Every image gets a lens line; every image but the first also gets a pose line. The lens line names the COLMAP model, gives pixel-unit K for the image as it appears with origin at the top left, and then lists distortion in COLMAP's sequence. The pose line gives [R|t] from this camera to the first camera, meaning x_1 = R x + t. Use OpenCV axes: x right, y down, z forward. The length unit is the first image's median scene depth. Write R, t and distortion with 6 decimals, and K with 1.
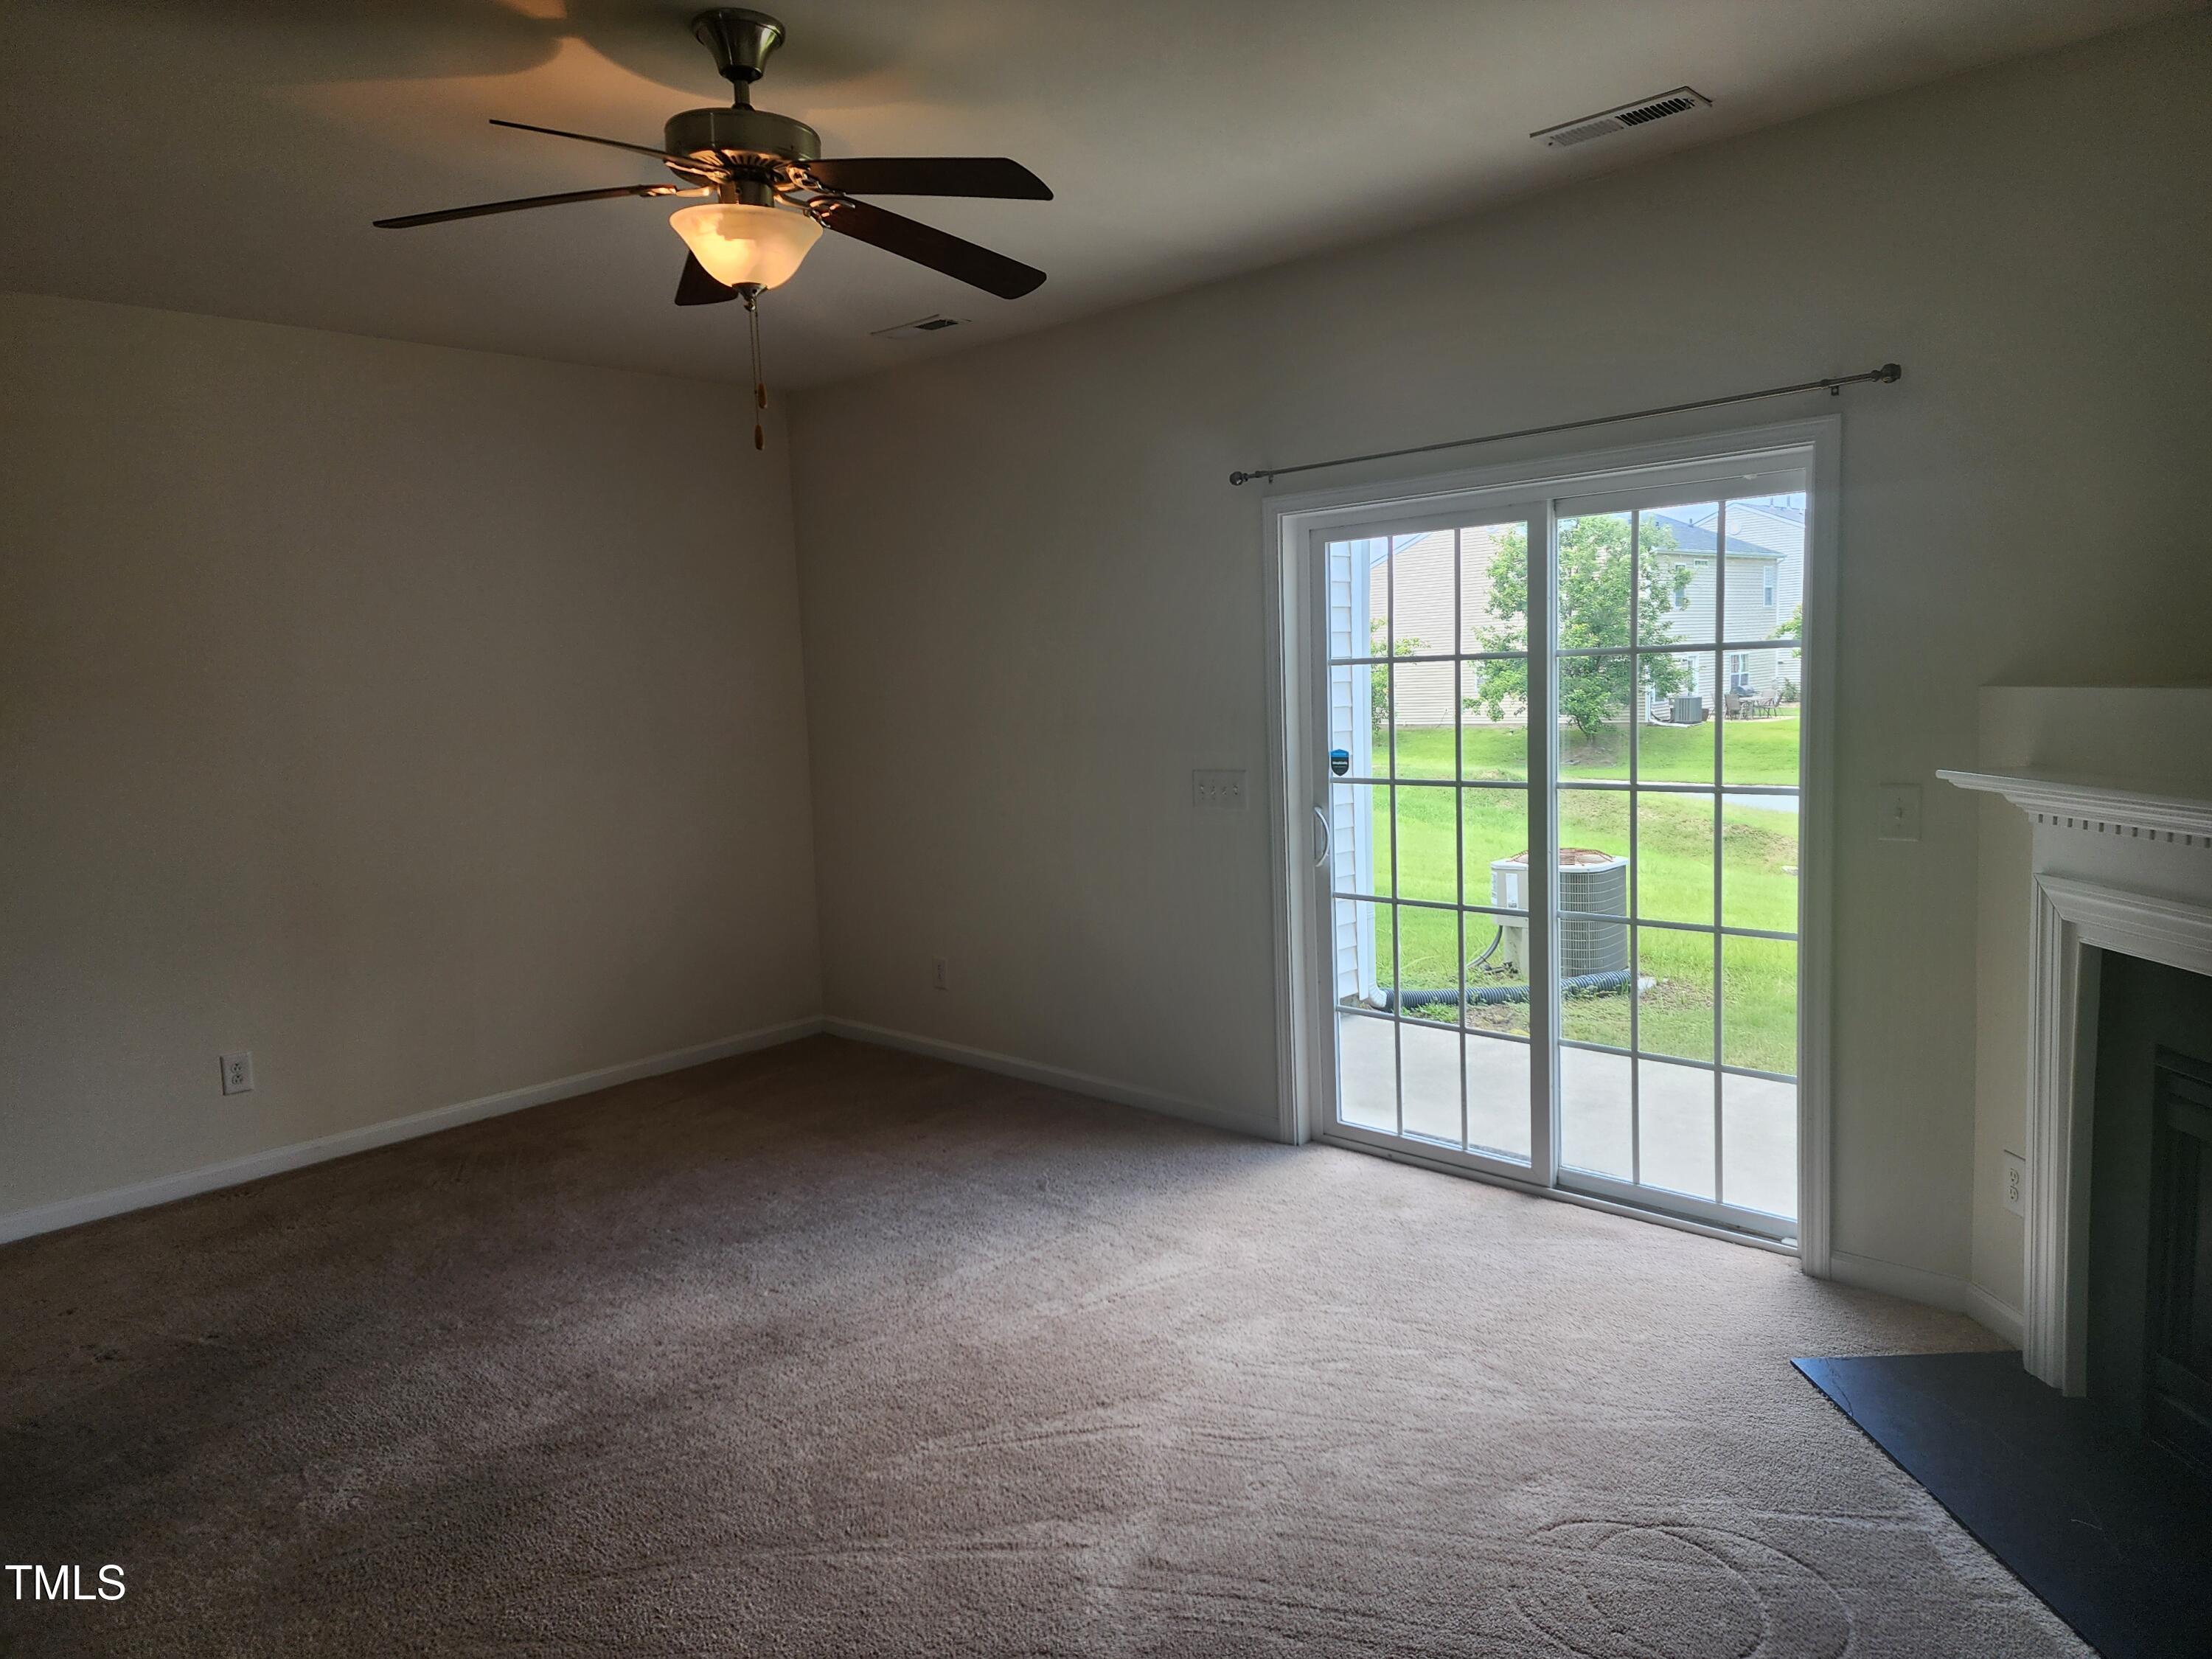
lens RADIAL K [[1436.9, 0, 1091.0], [0, 1436.9, 817.8], [0, 0, 1]] dist [0.056090, -0.045581]
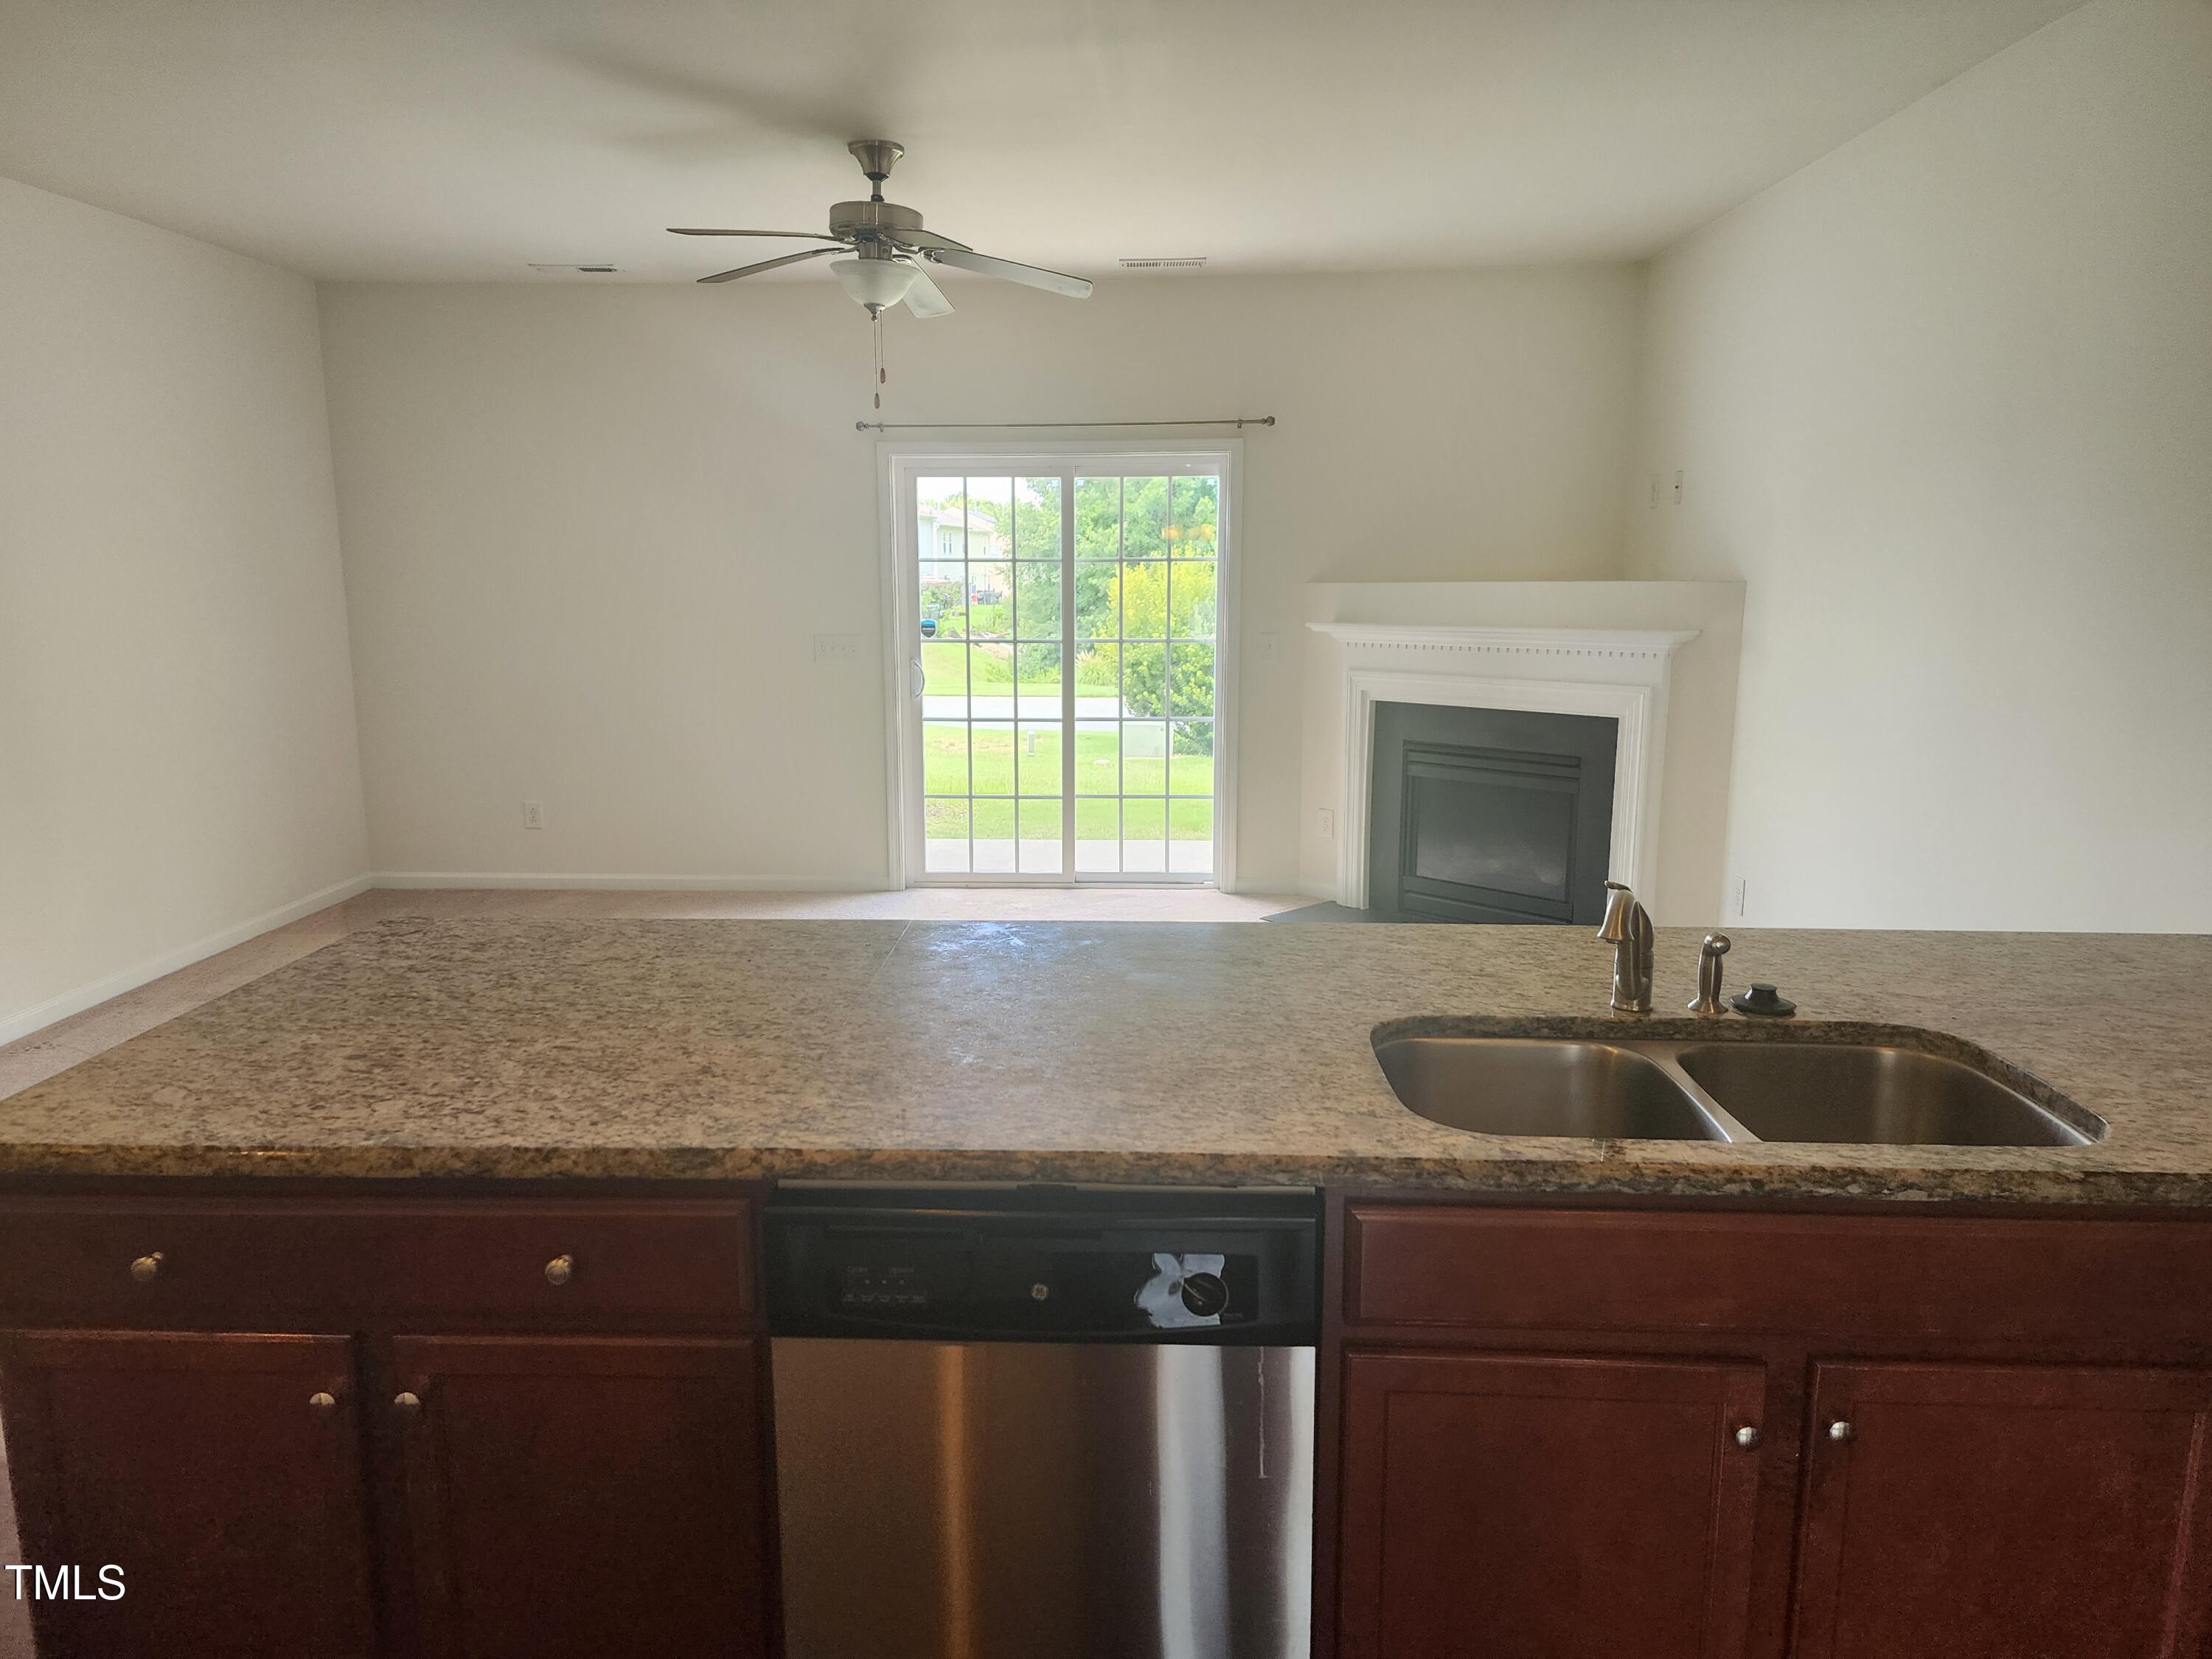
lens RADIAL K [[1436.9, 0, 1097.2], [0, 1436.9, 819.7], [0, 0, 1]] dist [0.056090, -0.045581]
pose [[0.763284, -0.072376, 0.641997, -0.775844], [0.040008, 0.997093, 0.064842, 0.080957], [-0.644824, -0.023807, 0.763960, -0.296702]]
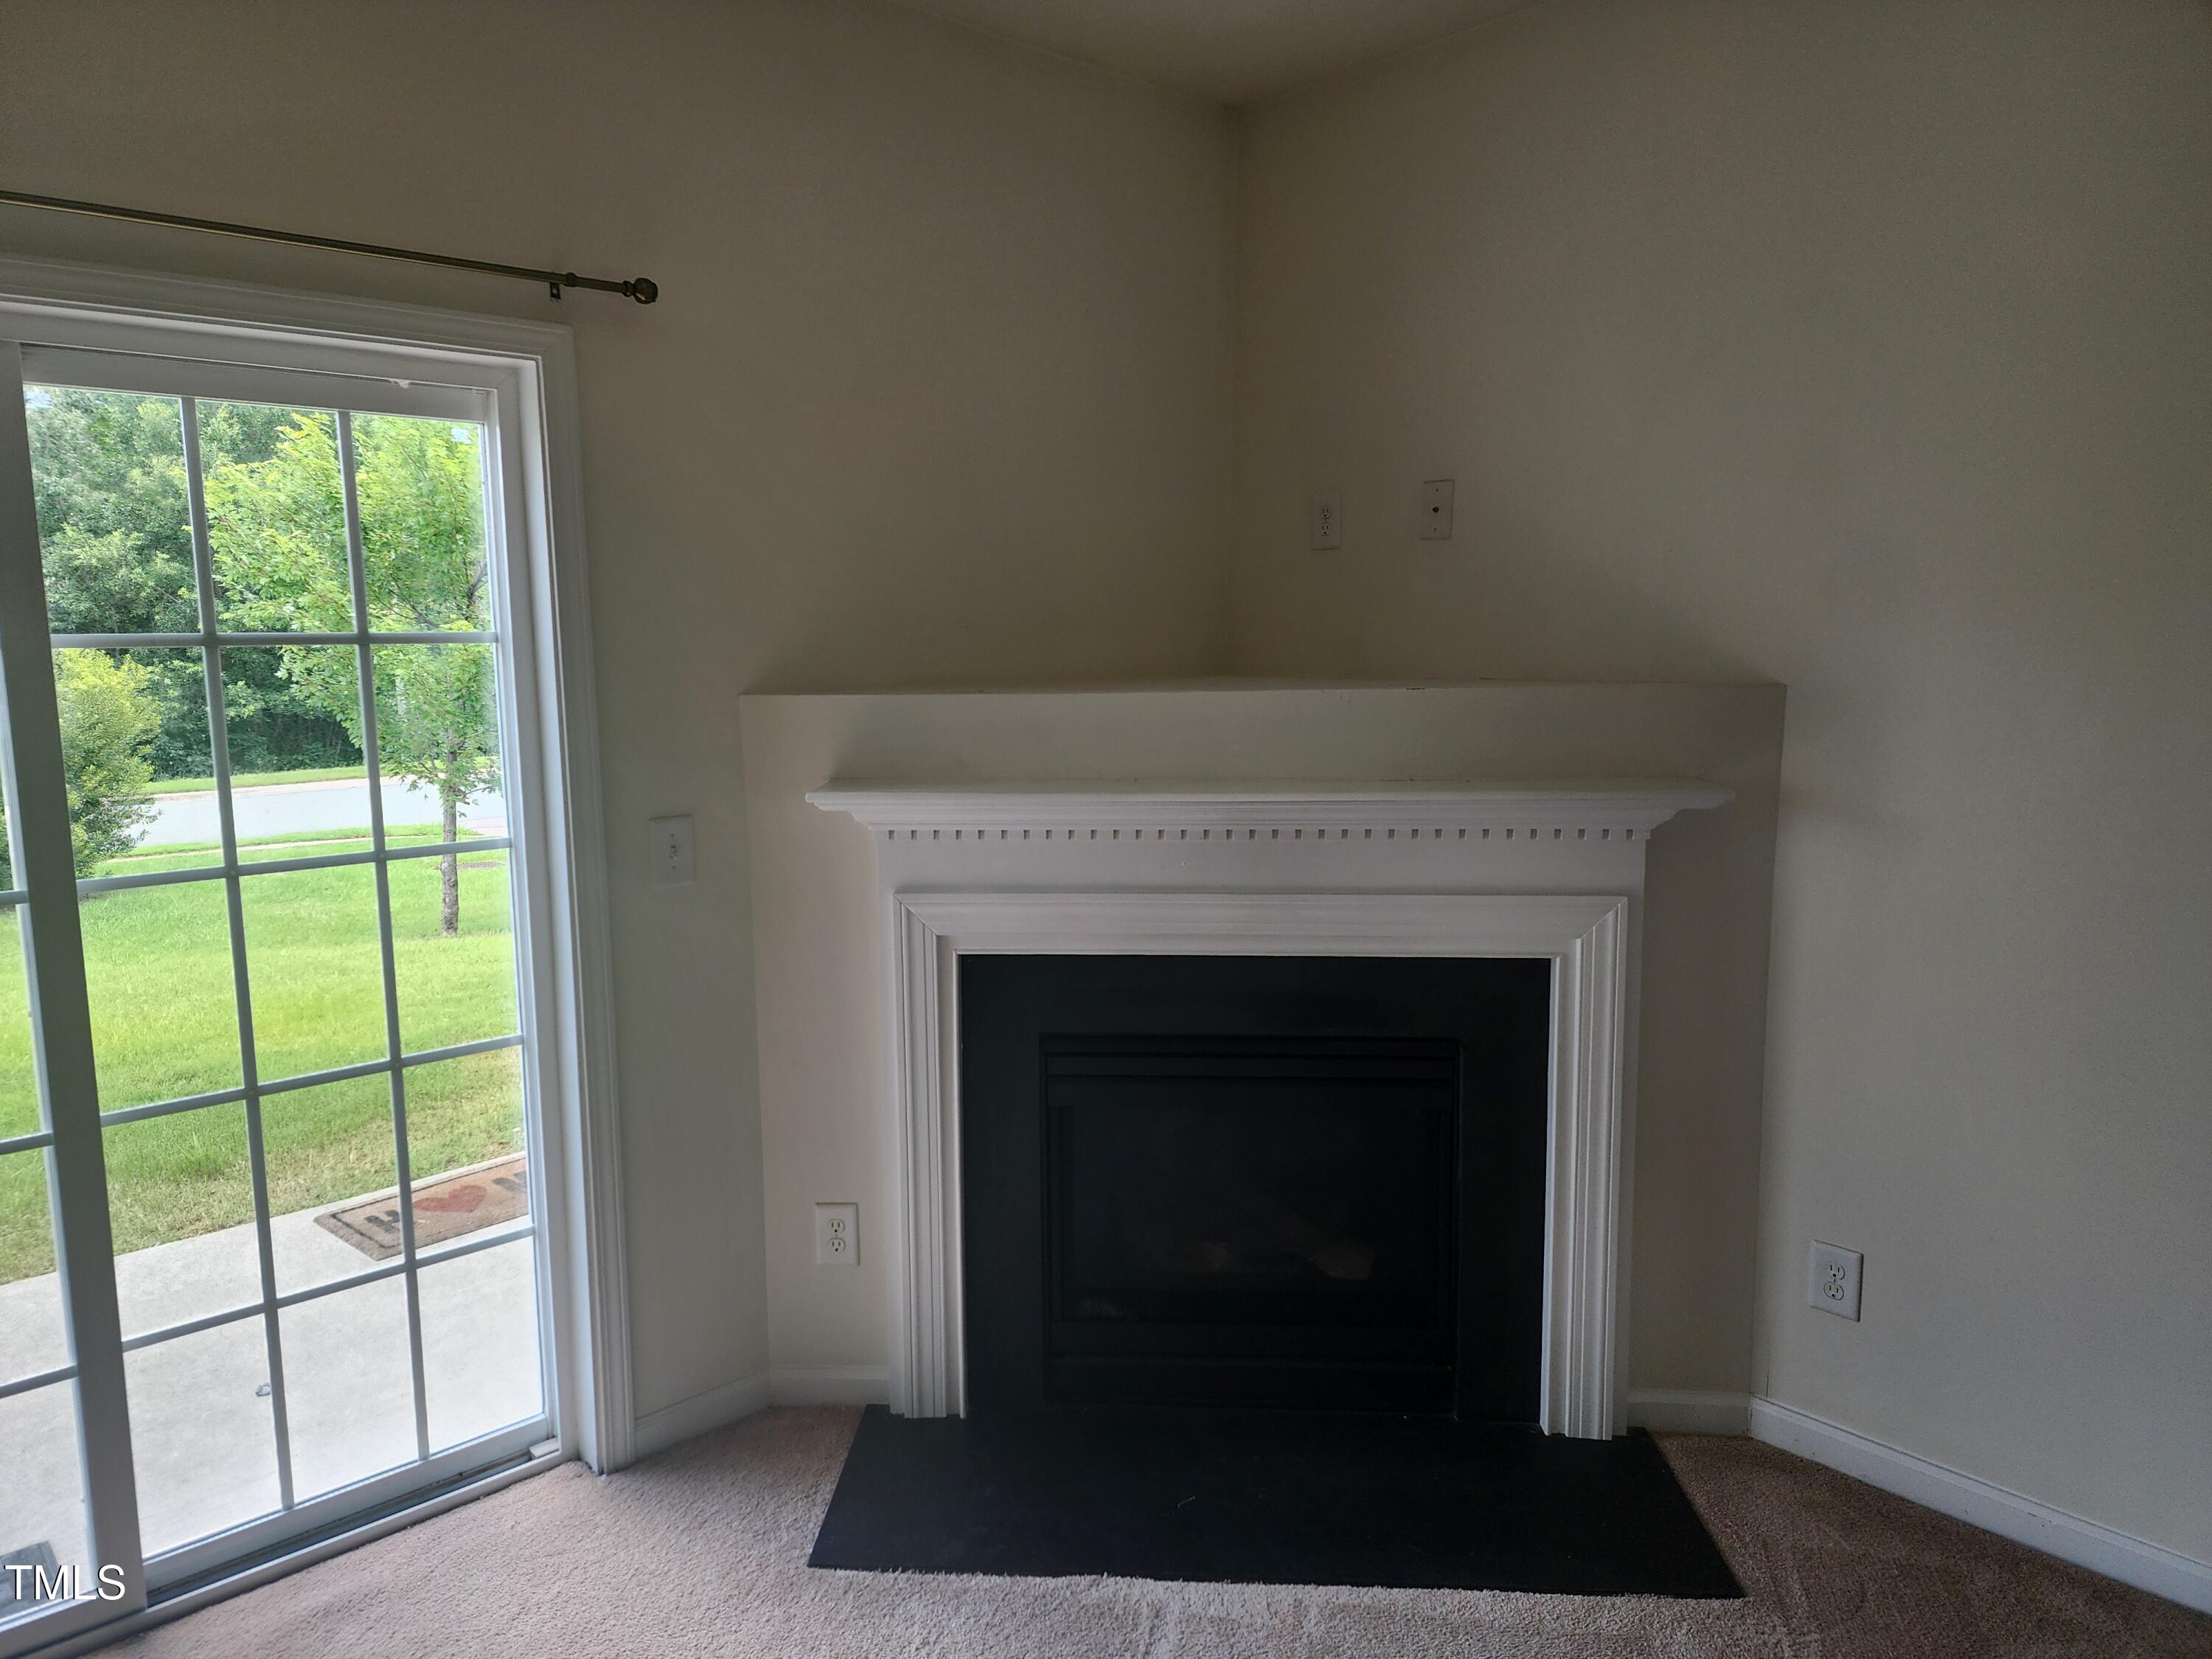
lens RADIAL K [[1436.9, 0, 1101.3], [0, 1436.9, 821.8], [0, 0, 1]] dist [0.056090, -0.045581]
pose [[0.082612, -0.102715, 0.991274, -0.189254], [0.102634, 0.990262, 0.094057, -0.061660], [-0.991283, 0.093968, 0.092349, 0.600832]]
